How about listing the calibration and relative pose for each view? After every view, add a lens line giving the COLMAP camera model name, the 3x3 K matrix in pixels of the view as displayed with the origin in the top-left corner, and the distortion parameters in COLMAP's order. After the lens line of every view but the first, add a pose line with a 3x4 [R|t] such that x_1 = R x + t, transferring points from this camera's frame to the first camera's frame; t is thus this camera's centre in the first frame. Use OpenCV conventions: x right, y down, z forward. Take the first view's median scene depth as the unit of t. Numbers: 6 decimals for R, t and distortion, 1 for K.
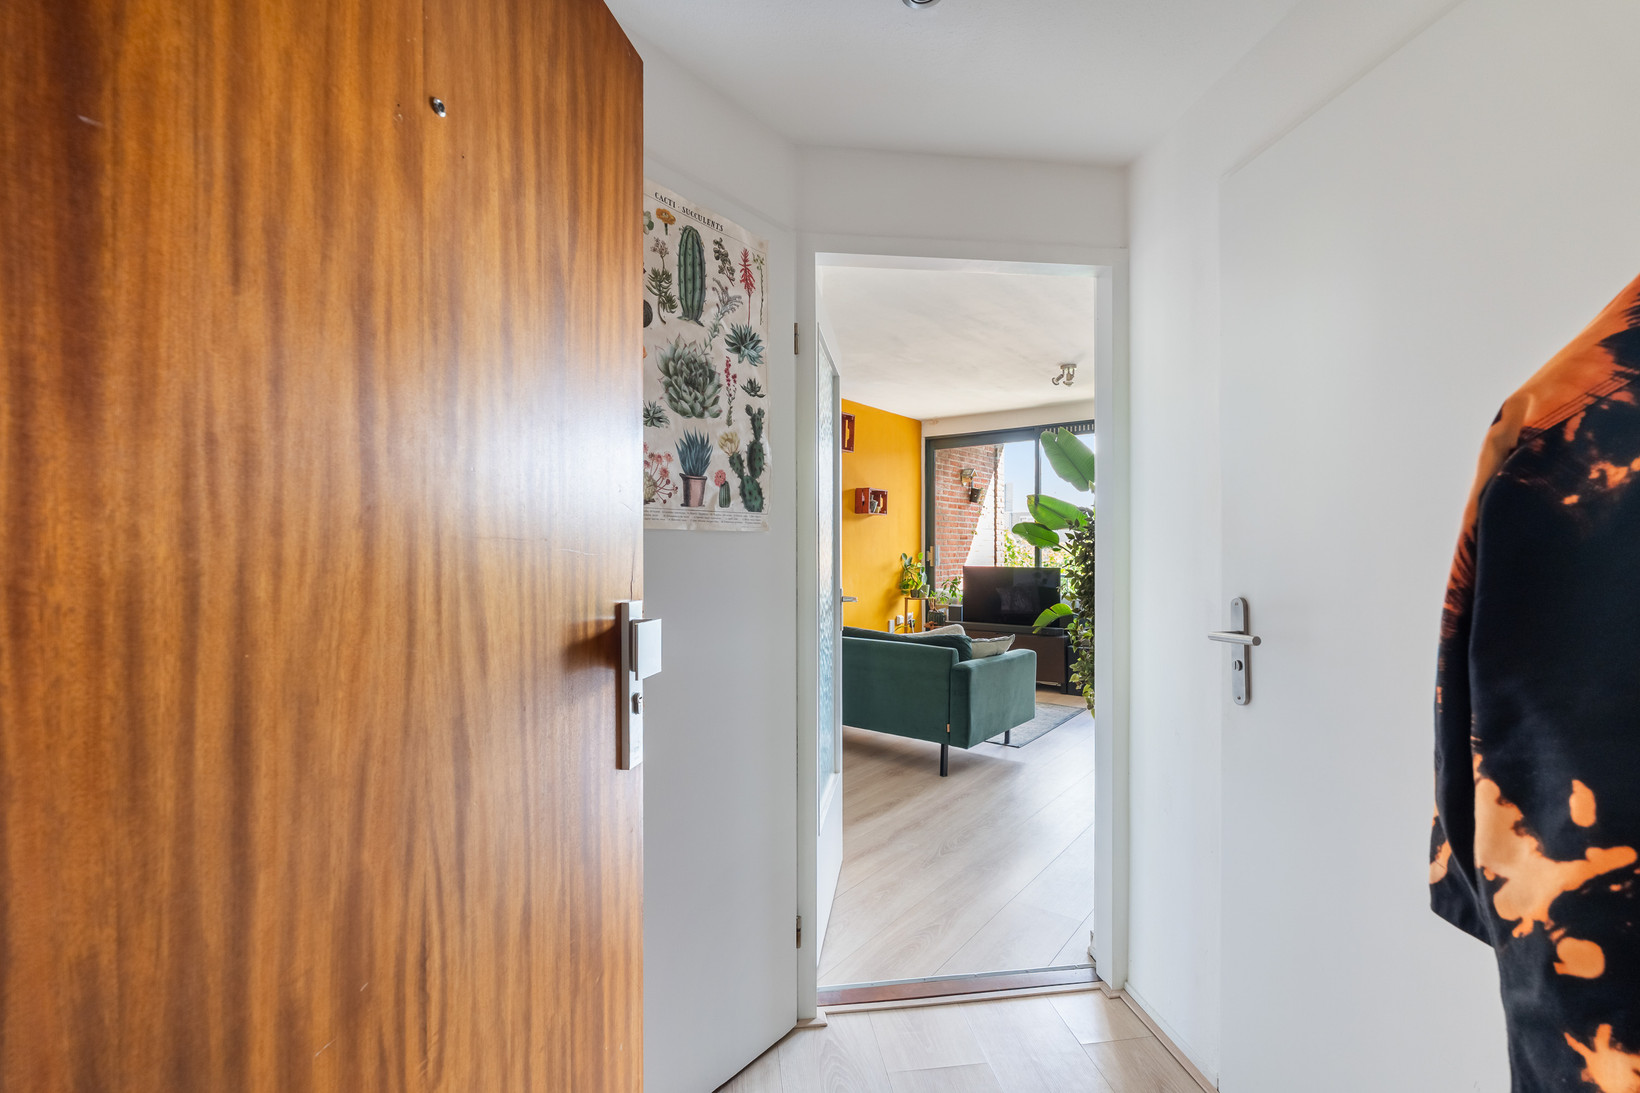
lens RADIAL K [[725.0, 0, 823.1], [0, 725.0, 552.0], [0, 0, 1]] dist [-0.003841, -0.000011]
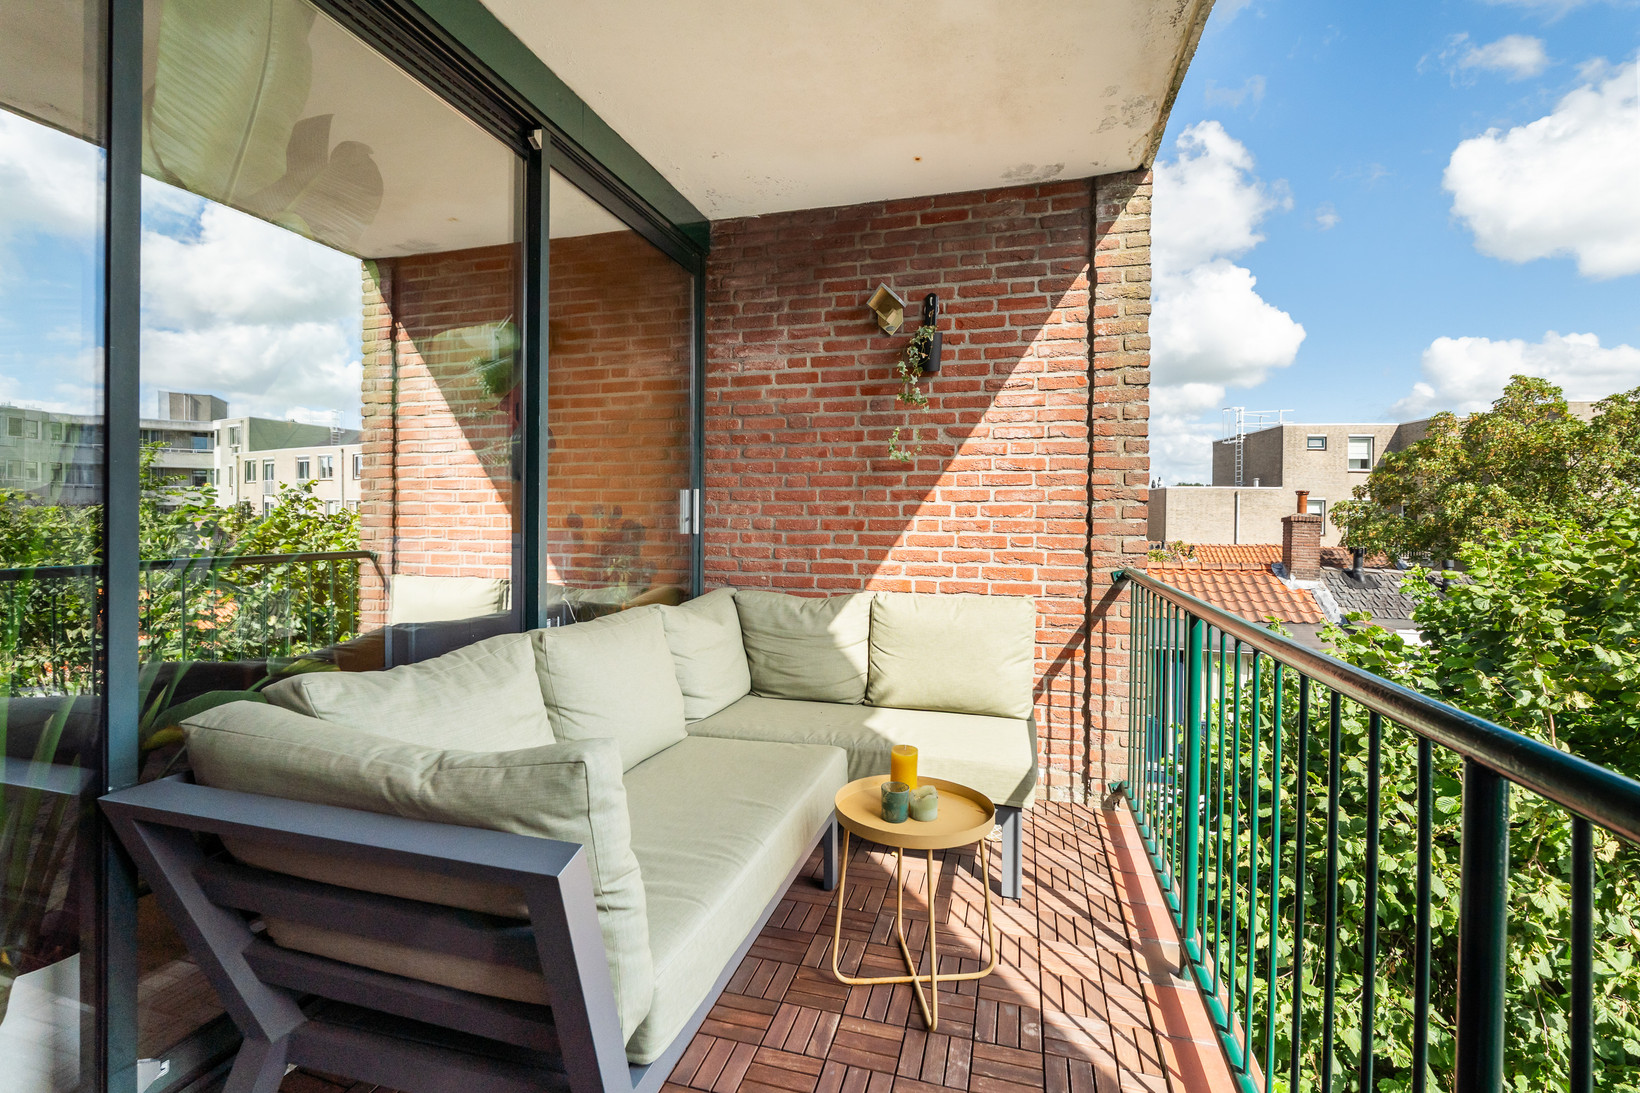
lens RADIAL K [[725.0, 0, 817.1], [0, 725.0, 520.9], [0, 0, 1]] dist [-0.003841, -0.000011]
pose [[0.364635, 0.004332, -0.931140, 0.631994], [-0.007358, 0.999971, 0.001771, 0.010517], [0.931121, 0.006205, 0.364656, 0.952852]]
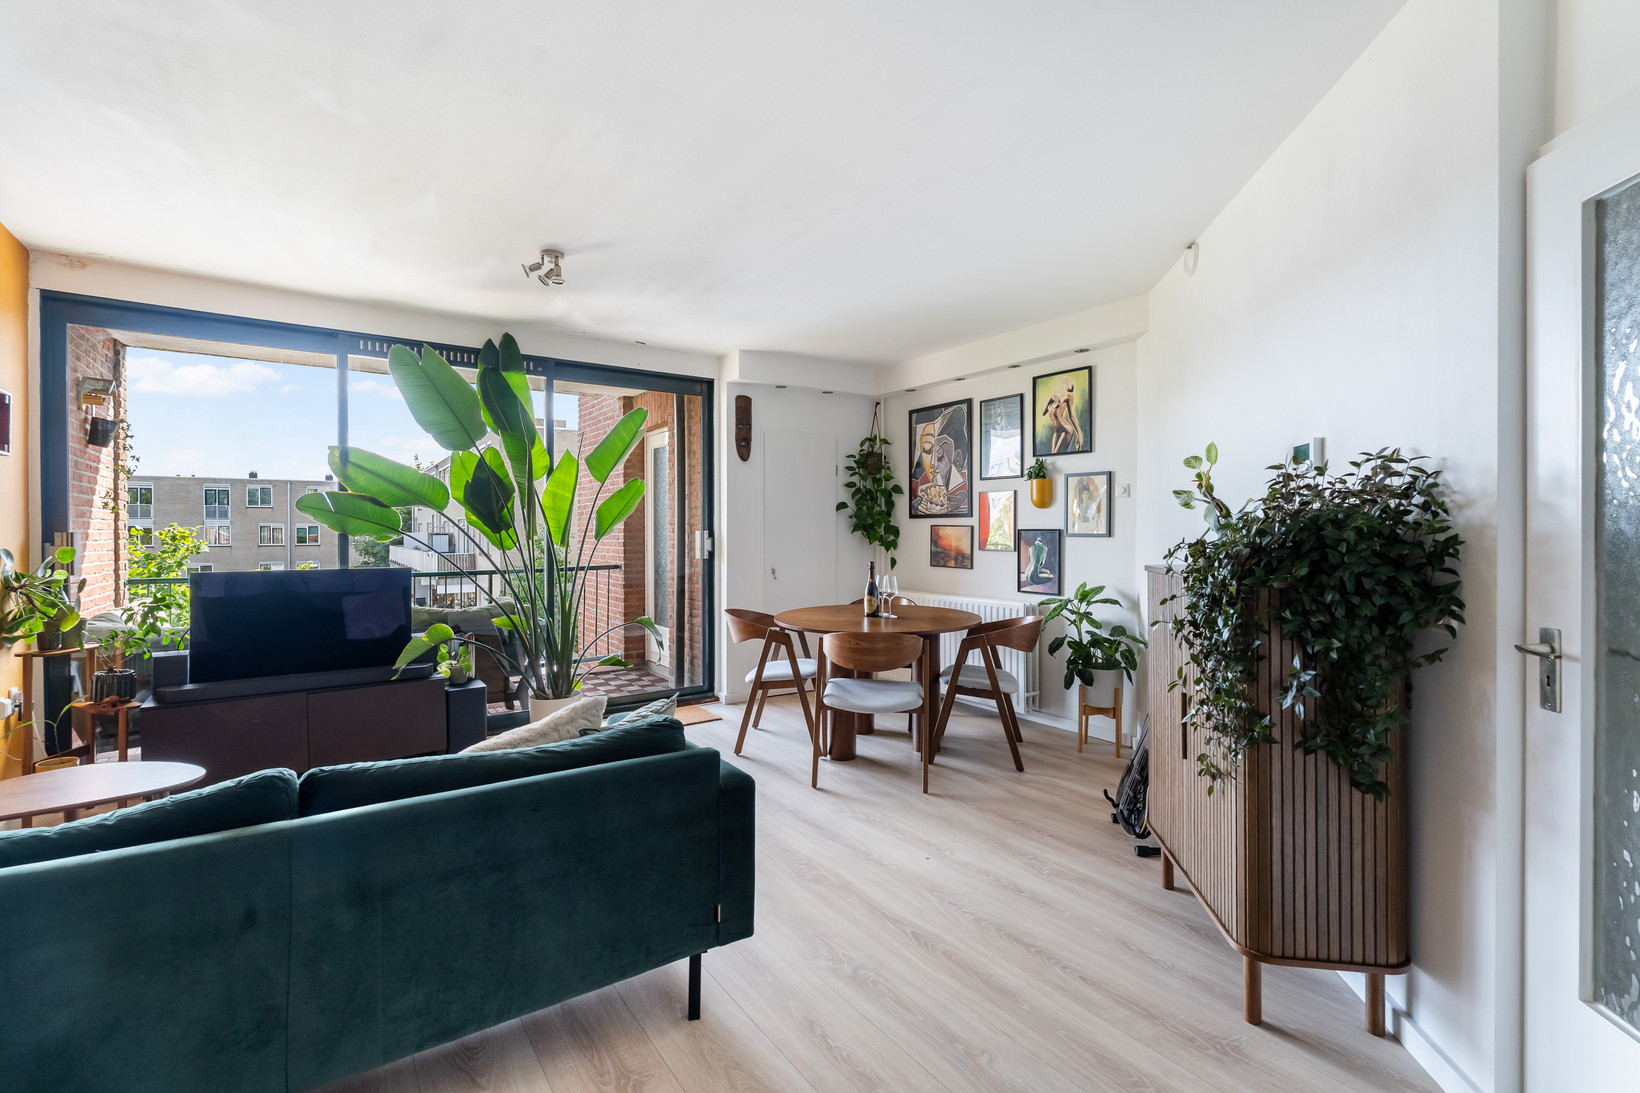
lens RADIAL K [[725.0, 0, 814.1], [0, 725.0, 534.4], [0, 0, 1]] dist [-0.003841, -0.000011]
pose [[0.302164, -0.005472, 0.953240, -0.147918], [0.000880, 0.999985, 0.005462, -0.008815], [-0.953256, -0.000812, 0.302164, 0.427205]]
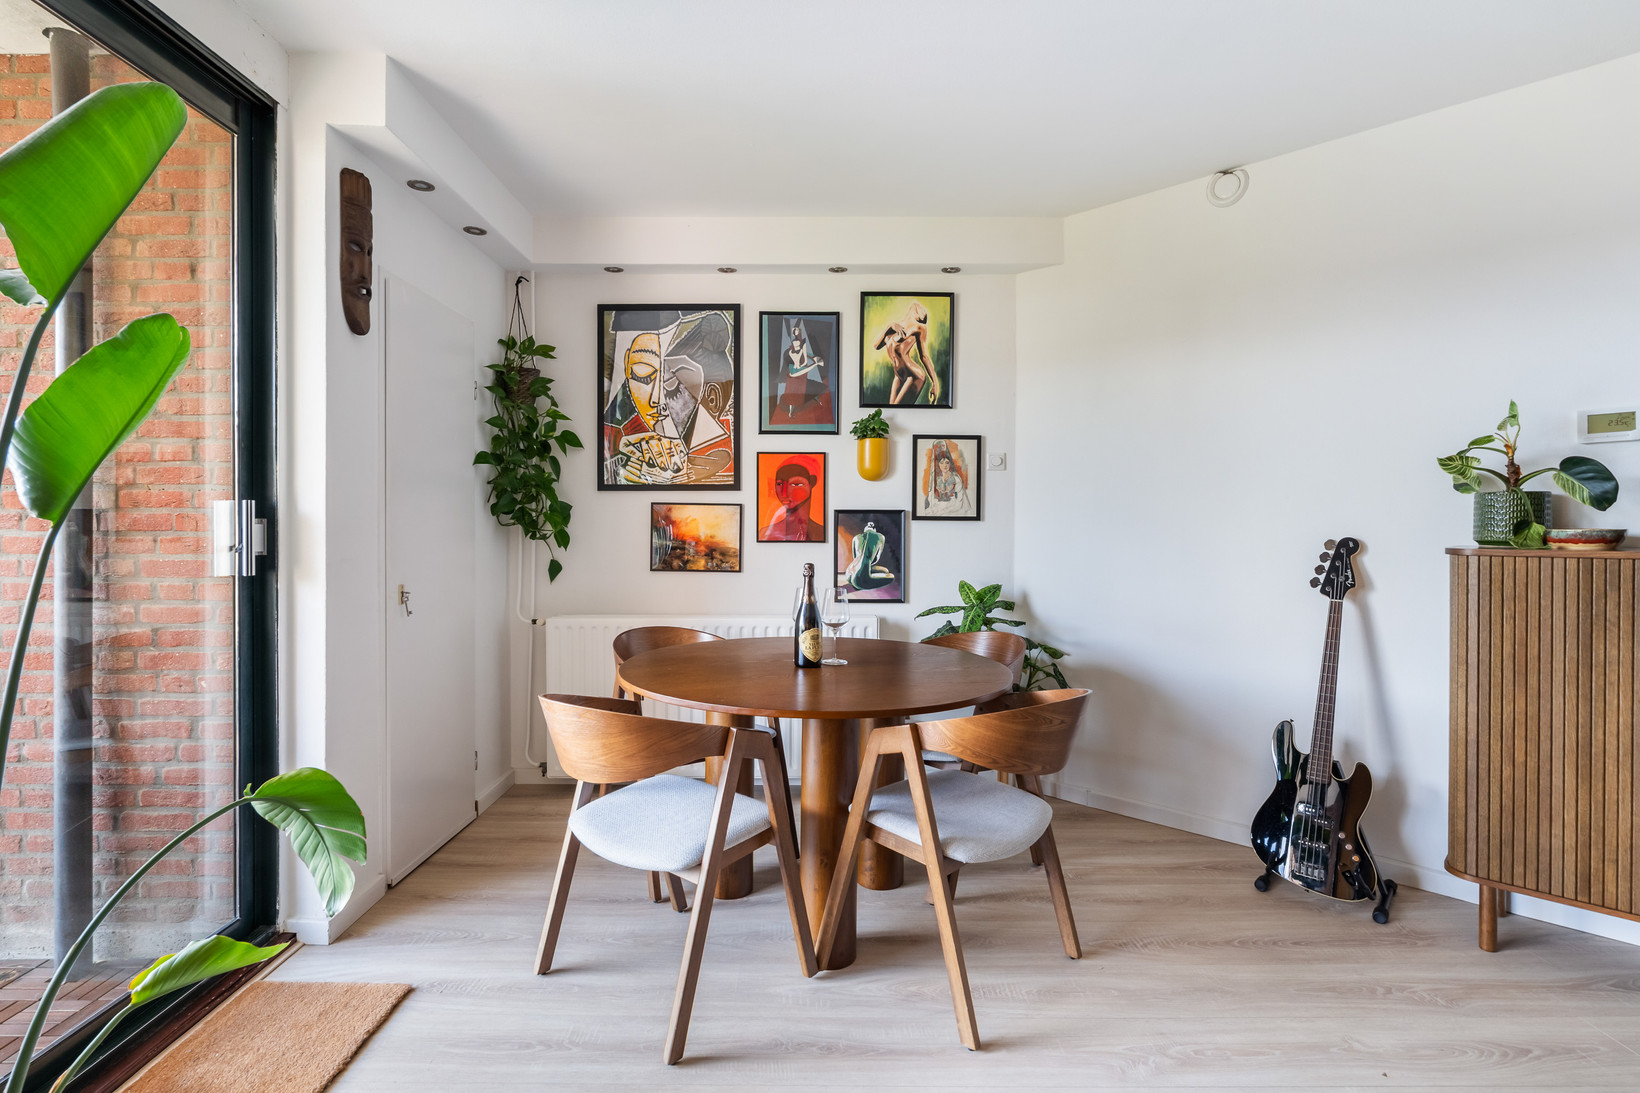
lens RADIAL K [[821.6, 0, 806.6], [0, 821.6, 530.0], [0, 0, 1]] dist [-0.000521, 0.002364]
pose [[-0.603857, -0.004287, 0.797081, 0.150499], [-0.002190, 0.999991, 0.003719, 0.001032], [-0.797090, 0.000500, -0.603861, 0.782318]]
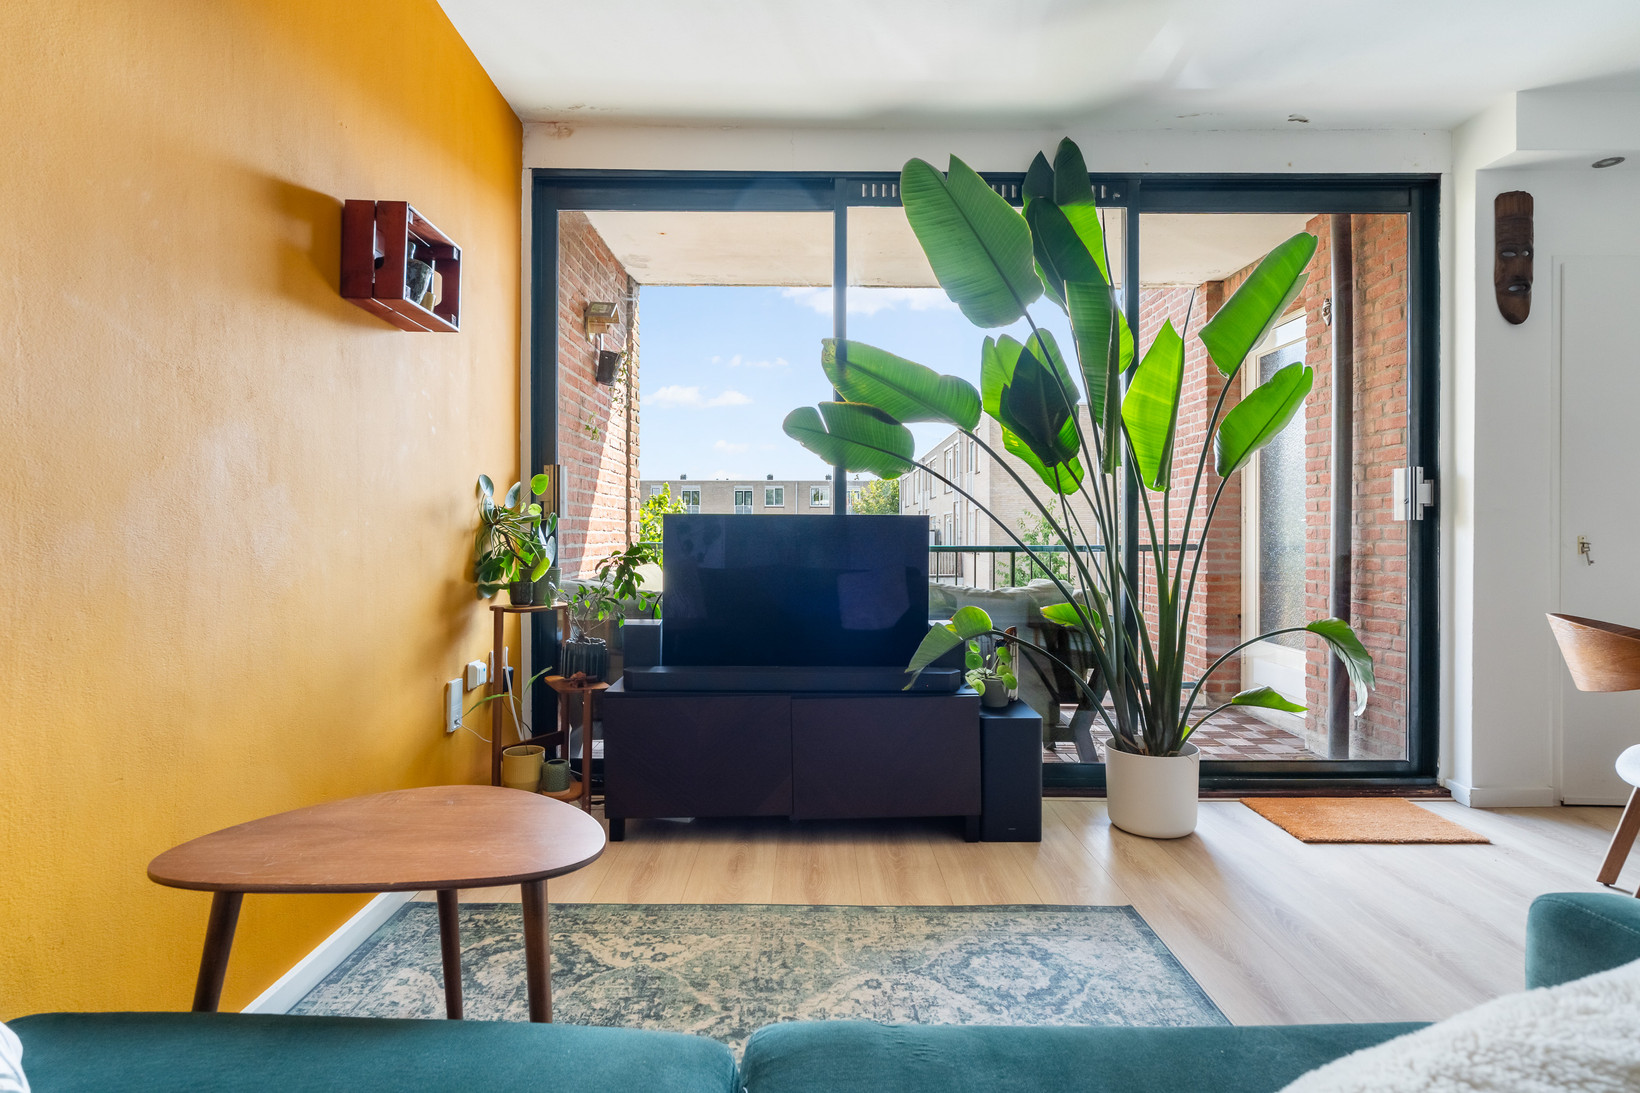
lens RADIAL K [[821.6, 0, 811.9], [0, 821.6, 533.2], [0, 0, 1]] dist [-0.000521, 0.002364]
pose [[0.794200, 0.002426, 0.607651, -0.000473], [-0.003581, 0.999993, 0.000689, 0.028174], [-0.607645, -0.002723, 0.794204, 0.606345]]
